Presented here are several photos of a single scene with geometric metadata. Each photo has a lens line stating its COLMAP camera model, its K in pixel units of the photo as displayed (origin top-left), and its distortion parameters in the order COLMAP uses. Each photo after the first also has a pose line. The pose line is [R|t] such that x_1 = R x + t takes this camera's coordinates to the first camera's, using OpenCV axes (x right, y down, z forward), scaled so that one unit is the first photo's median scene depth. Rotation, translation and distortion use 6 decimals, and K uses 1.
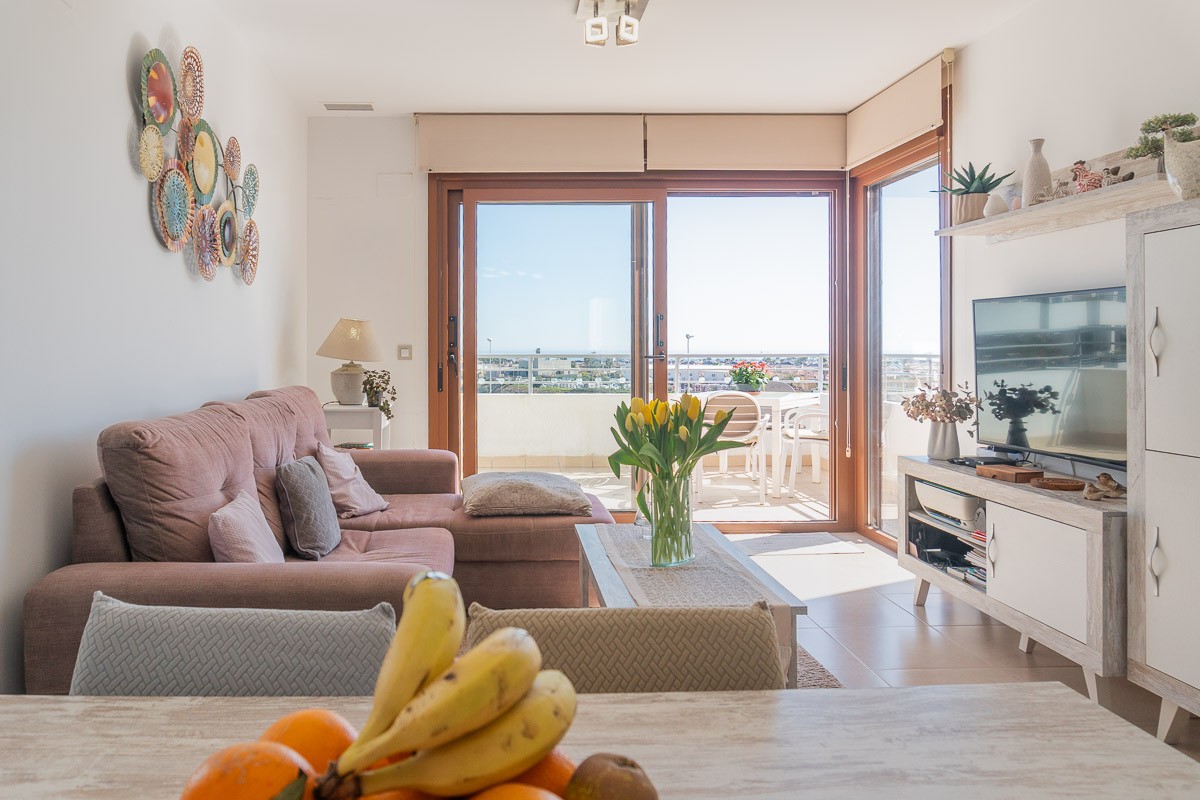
lens RADIAL K [[869.4, 0, 479.8], [0, 869.4, 346.5], [0, 0, 1]] dist [-0.028257, -0.000481]
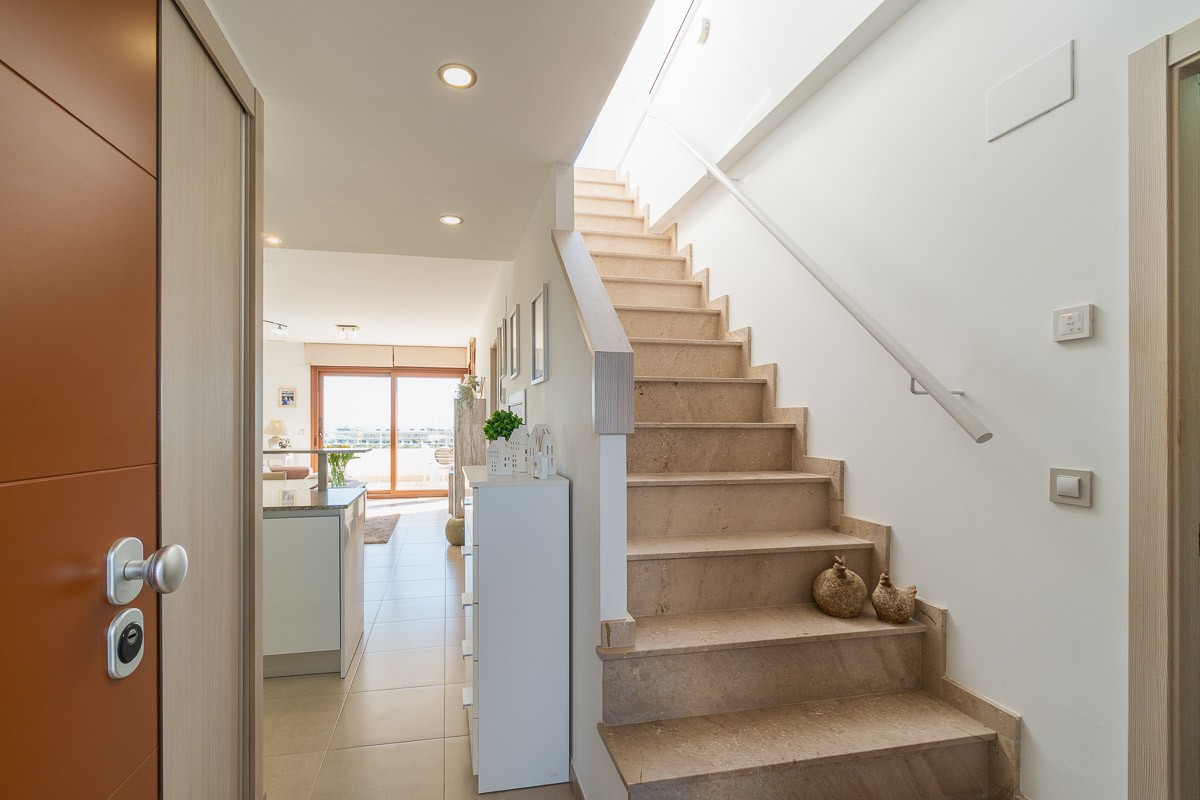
lens RADIAL K [[591.3, 0, 580.8], [0, 591.3, 423.5], [0, 0, 1]] dist [-0.001430, -0.000154]
pose [[0.978787, 0.003369, 0.204853, 0.439809], [-0.003847, 0.999991, 0.001937, -0.030114], [-0.204844, -0.002684, 0.978791, -1.088614]]
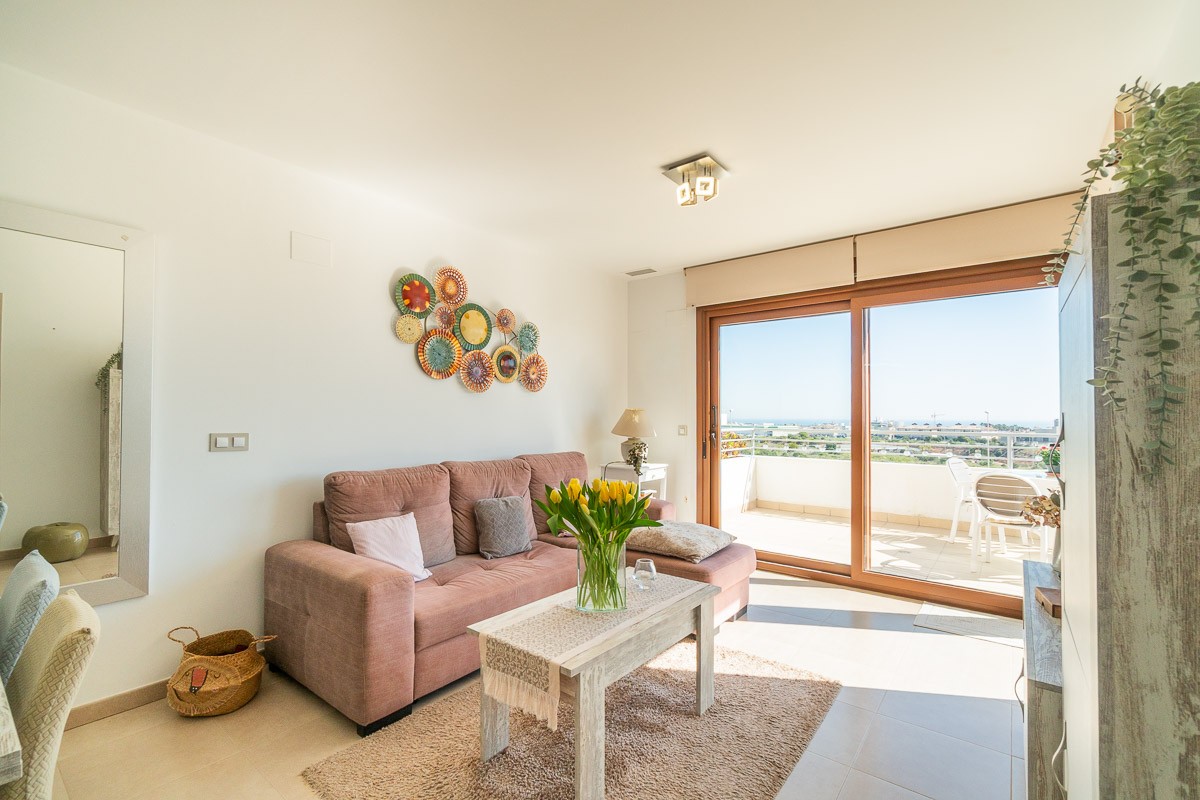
lens RADIAL K [[535.9, 0, 572.5], [0, 535.9, 409.9], [0, 0, 1]] dist [-0.001853, 0.000046]
pose [[0.763101, -0.003142, -0.646271, 0.417307], [-0.002838, 0.999962, -0.008212, -0.023794], [0.646273, 0.008100, 0.763064, 0.213905]]
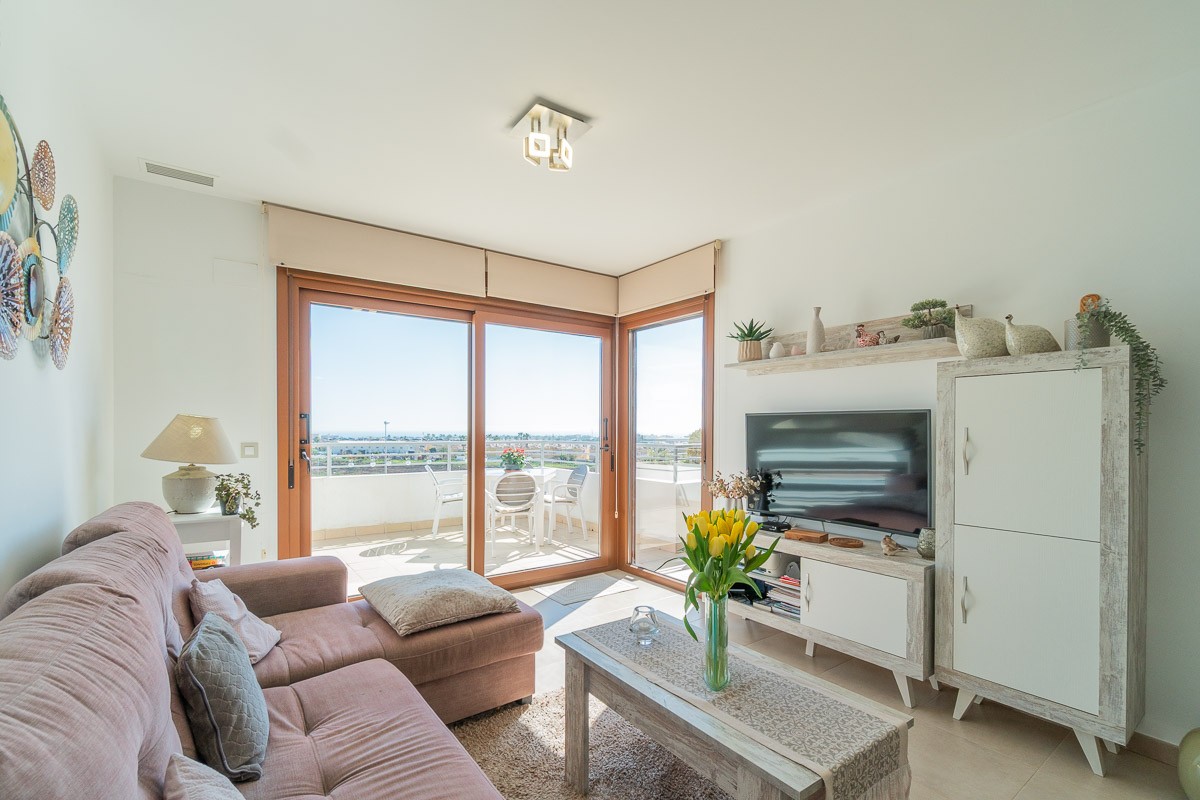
lens RADIAL K [[541.0, 0, 587.2], [0, 541.0, 434.5], [0, 0, 1]] dist [-0.000665, -0.000209]
pose [[0.808798, -0.001903, 0.588084, -0.156907], [-0.005659, 0.999923, 0.011019, -0.022341], [-0.588059, -0.012240, 0.808725, 0.344657]]
